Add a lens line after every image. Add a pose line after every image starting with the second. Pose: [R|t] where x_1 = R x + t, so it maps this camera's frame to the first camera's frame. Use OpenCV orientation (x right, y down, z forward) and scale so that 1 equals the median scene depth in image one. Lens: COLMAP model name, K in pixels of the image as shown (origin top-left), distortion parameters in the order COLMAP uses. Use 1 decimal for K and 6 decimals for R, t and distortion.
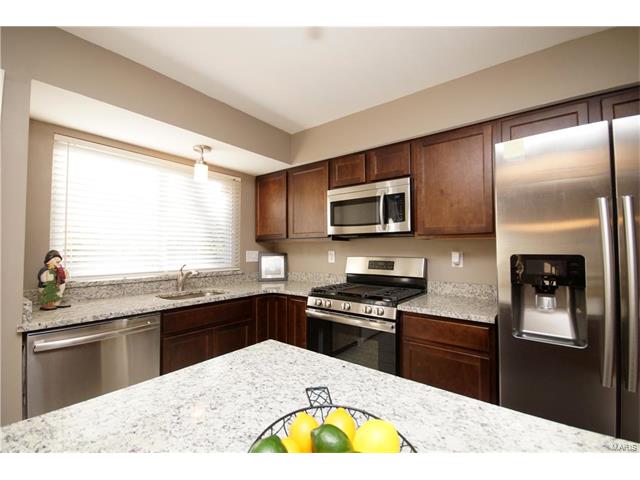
lens RADIAL K [[279.1, 0, 317.8], [0, 279.1, 242.4], [0, 0, 1]] dist [-0.001086, -0.003880]
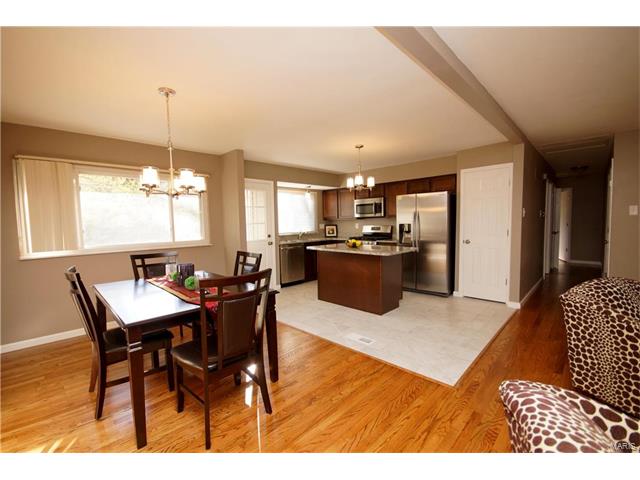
lens RADIAL K [[279.1, 0, 319.8], [0, 279.1, 243.1], [0, 0, 1]] dist [-0.001086, -0.003880]
pose [[0.994224, -0.011505, -0.106707, -0.015148], [0.022236, 0.994746, 0.099931, -0.056357], [0.104996, -0.101727, 0.989256, -1.662849]]
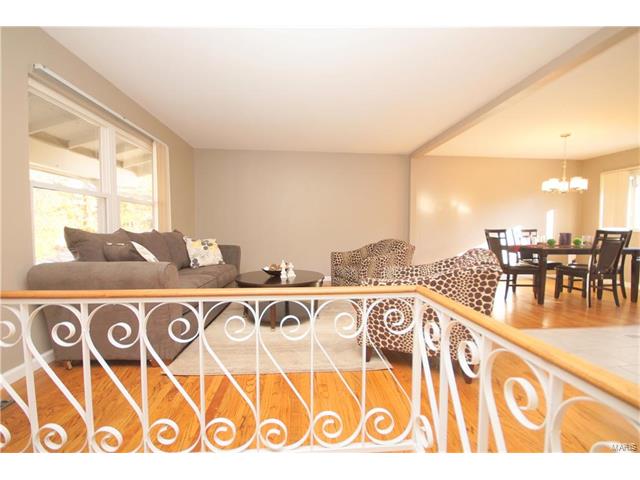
lens RADIAL K [[279.1, 0, 317.8], [0, 279.1, 241.5], [0, 0, 1]] dist [-0.001086, -0.003880]
pose [[-0.734734, 0.026636, -0.677833, 1.690133], [0.014859, 0.999621, 0.023174, 0.097199], [0.678193, 0.006955, -0.734851, -0.482887]]
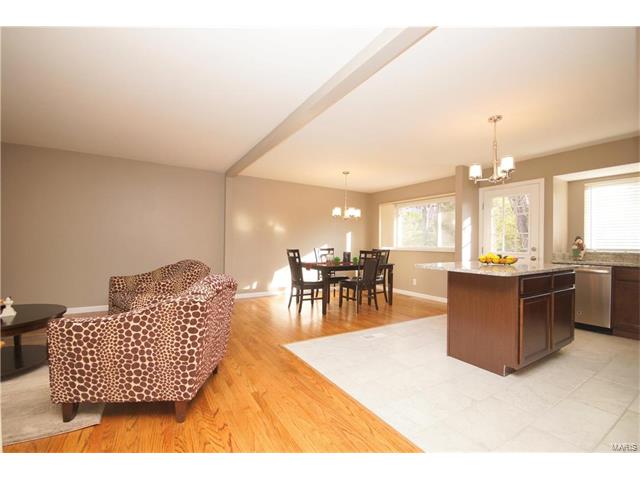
lens RADIAL K [[279.1, 0, 318.9], [0, 279.1, 243.1], [0, 0, 1]] dist [-0.001086, -0.003880]
pose [[-0.344809, -0.007621, -0.938642, 1.438400], [0.013510, 0.999823, -0.013080, 0.063088], [0.938576, -0.017192, -0.344645, -0.177578]]
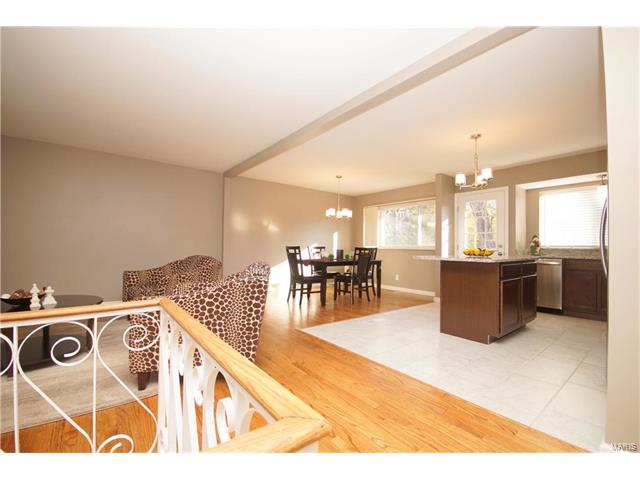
lens RADIAL K [[279.1, 0, 319.4], [0, 279.1, 241.8], [0, 0, 1]] dist [-0.001086, -0.003880]
pose [[-0.233955, -0.023465, -0.971964, 1.656550], [0.013720, 0.999529, -0.027433, 0.103668], [0.972151, -0.019753, -0.233523, -0.337253]]
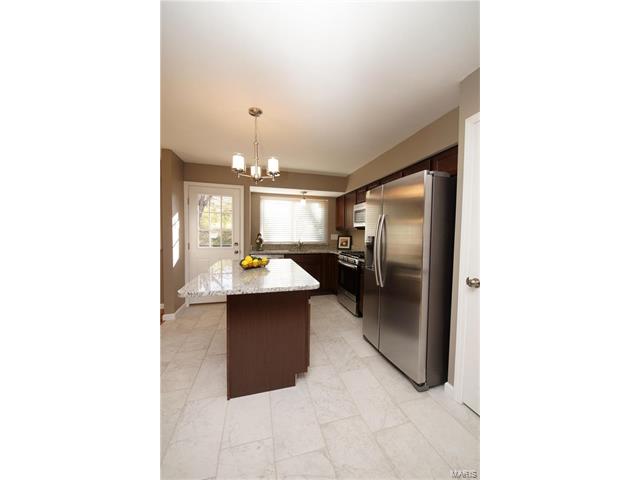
lens RADIAL K [[208.8, 0, 322.6], [0, 208.8, 243.1], [0, 0, 1]] dist [-0.010094, -0.000147]
pose [[0.819721, 0.034625, -0.571715, 0.762812], [0.004840, 0.997717, 0.067365, -0.012613], [0.572743, -0.057988, 0.817682, -0.420699]]
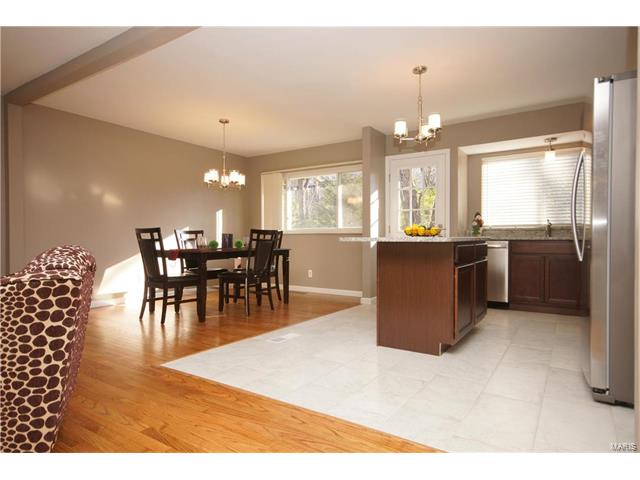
lens RADIAL K [[383.1, 0, 320.3], [0, 383.1, 241.5], [0, 0, 1]] dist [0.001158, 0.014976]
pose [[0.078771, 0.006634, -0.996871, 1.470692], [0.028778, 0.999546, 0.008926, 0.144568], [0.996477, -0.029391, 0.078544, -0.376447]]
